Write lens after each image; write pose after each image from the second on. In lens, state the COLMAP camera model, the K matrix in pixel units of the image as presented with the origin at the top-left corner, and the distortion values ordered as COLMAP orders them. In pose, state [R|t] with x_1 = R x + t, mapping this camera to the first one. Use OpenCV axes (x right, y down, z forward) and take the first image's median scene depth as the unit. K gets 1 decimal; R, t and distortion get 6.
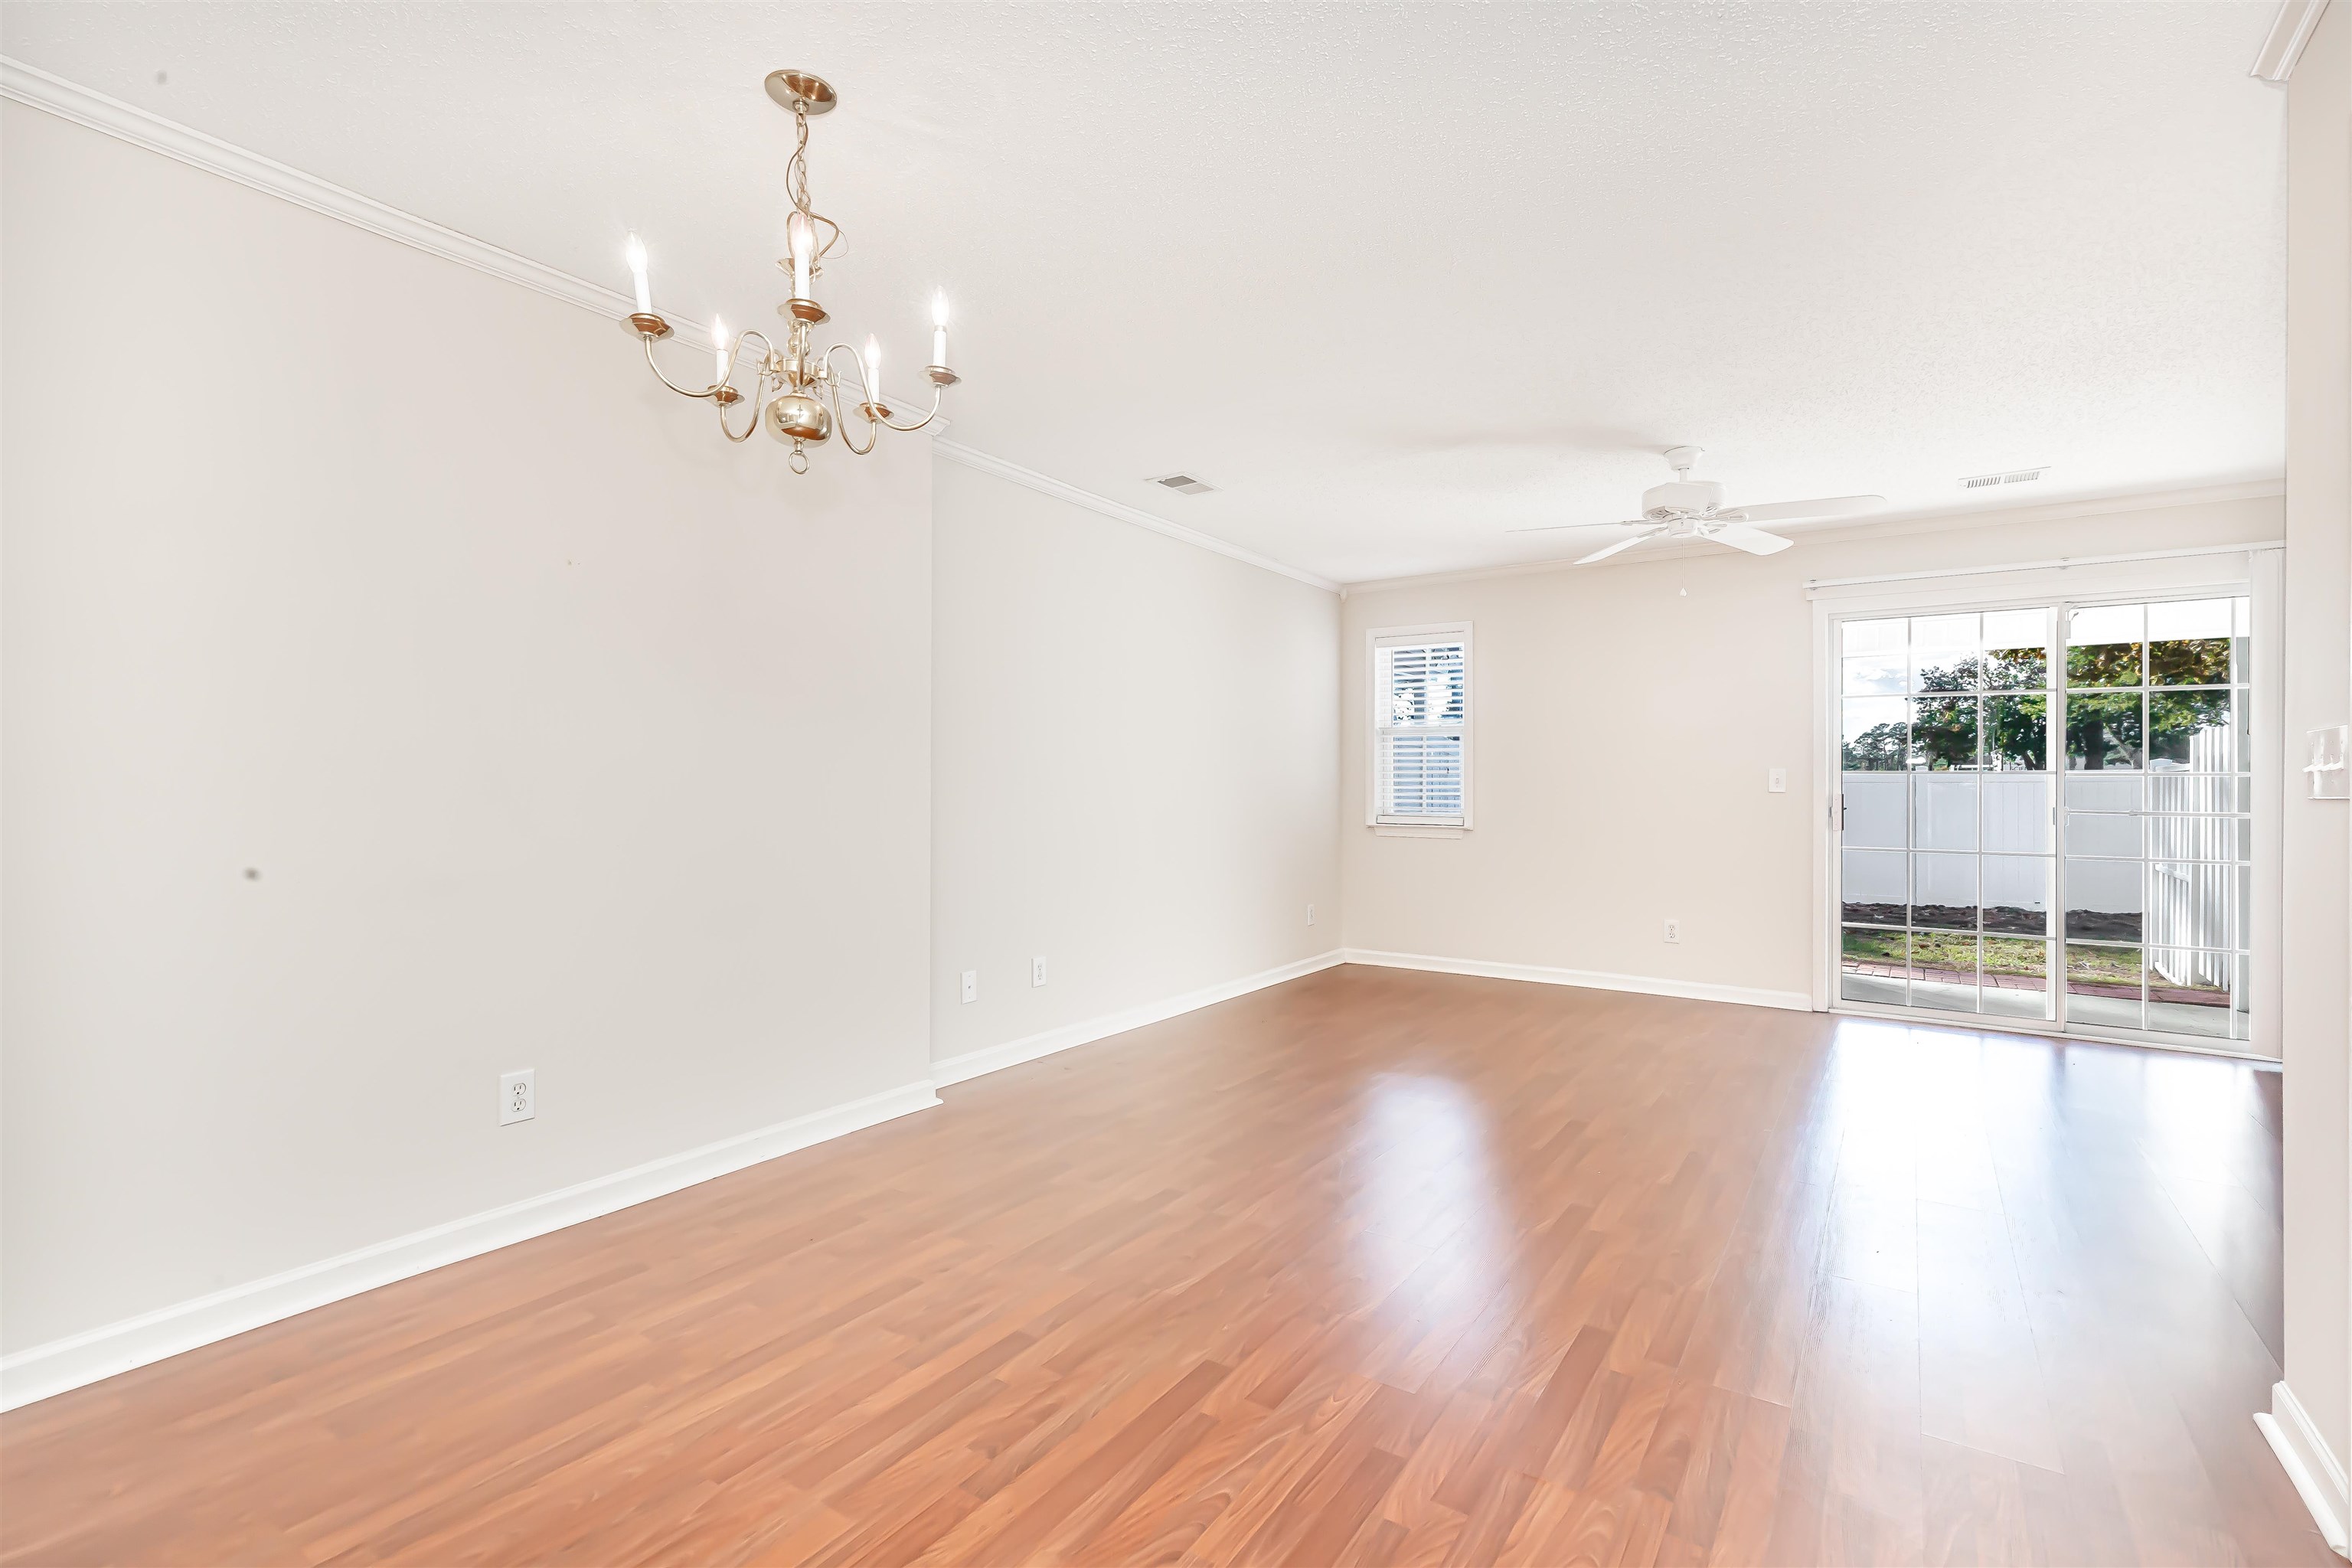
lens RADIAL K [[1054.9, 0, 1195.5], [0, 1054.9, 780.8], [0, 0, 1]] dist [0.002267, 0.000131]
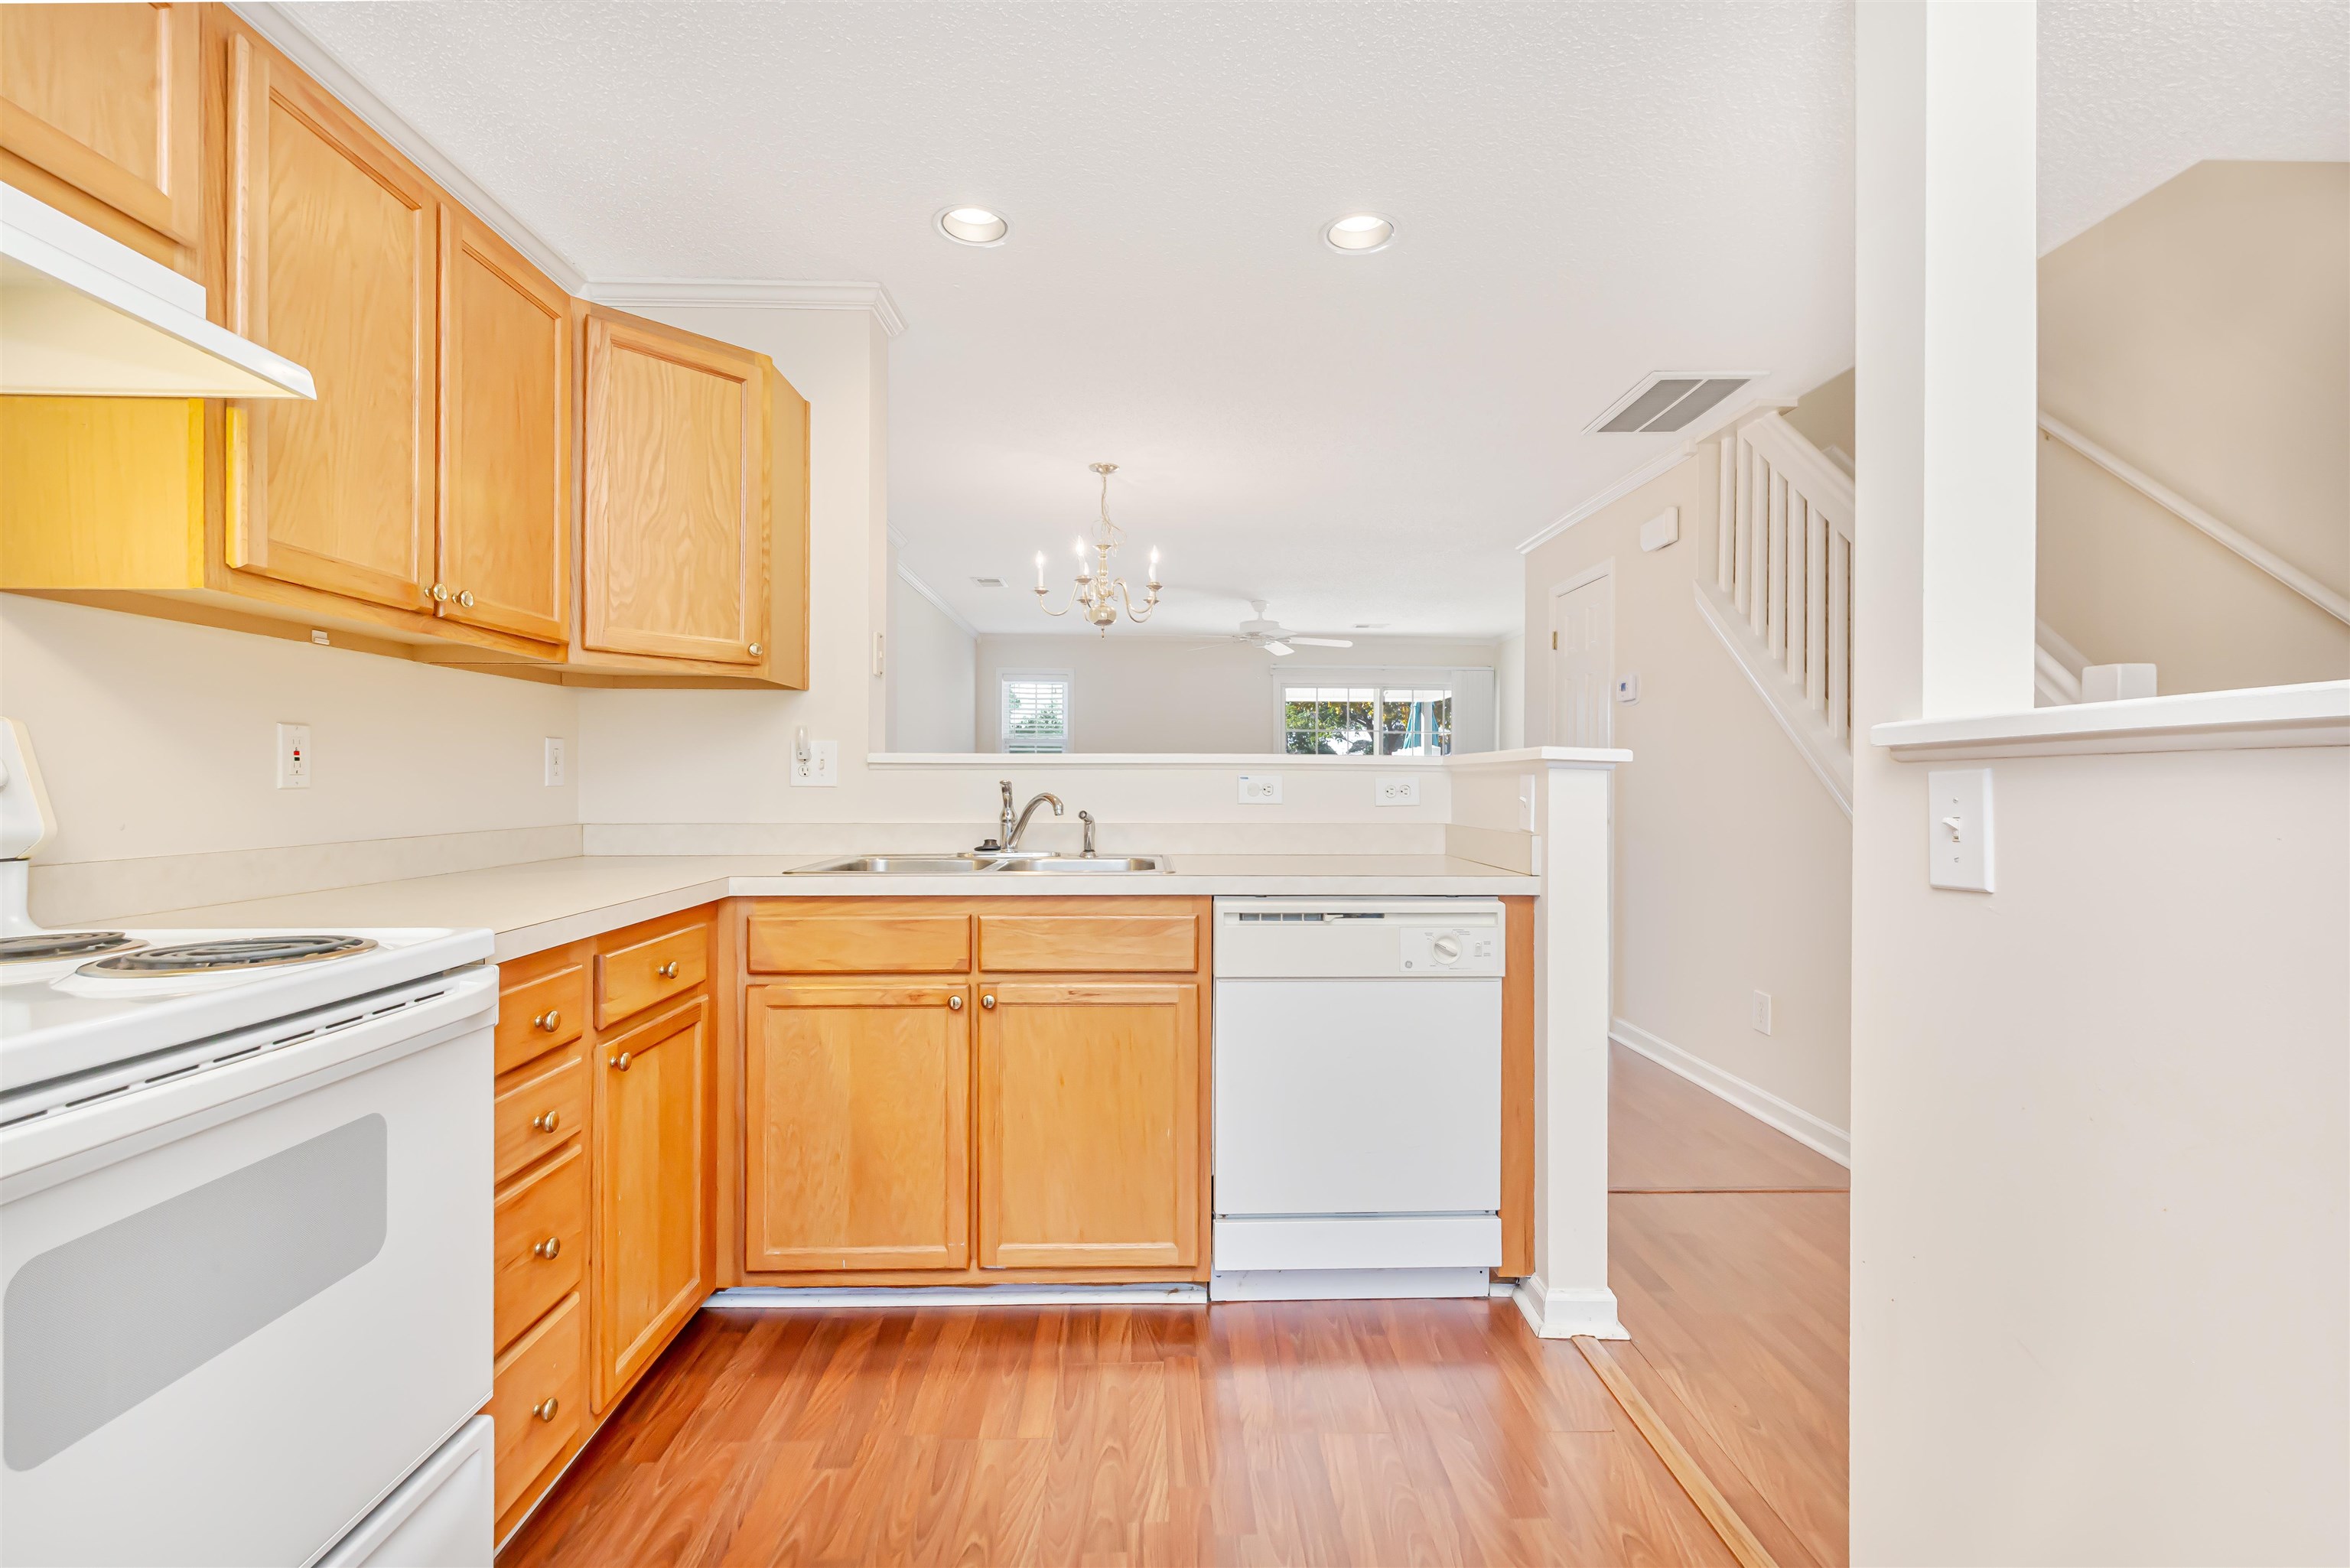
lens RADIAL K [[1044.5, 0, 1171.0], [0, 1044.5, 780.4], [0, 0, 1]] dist [0.005040, 0.000341]
pose [[0.815622, -0.000856, 0.578585, -0.656924], [-0.001941, 0.999989, 0.004216, -0.001648], [-0.578582, -0.004562, 0.815611, -0.378180]]
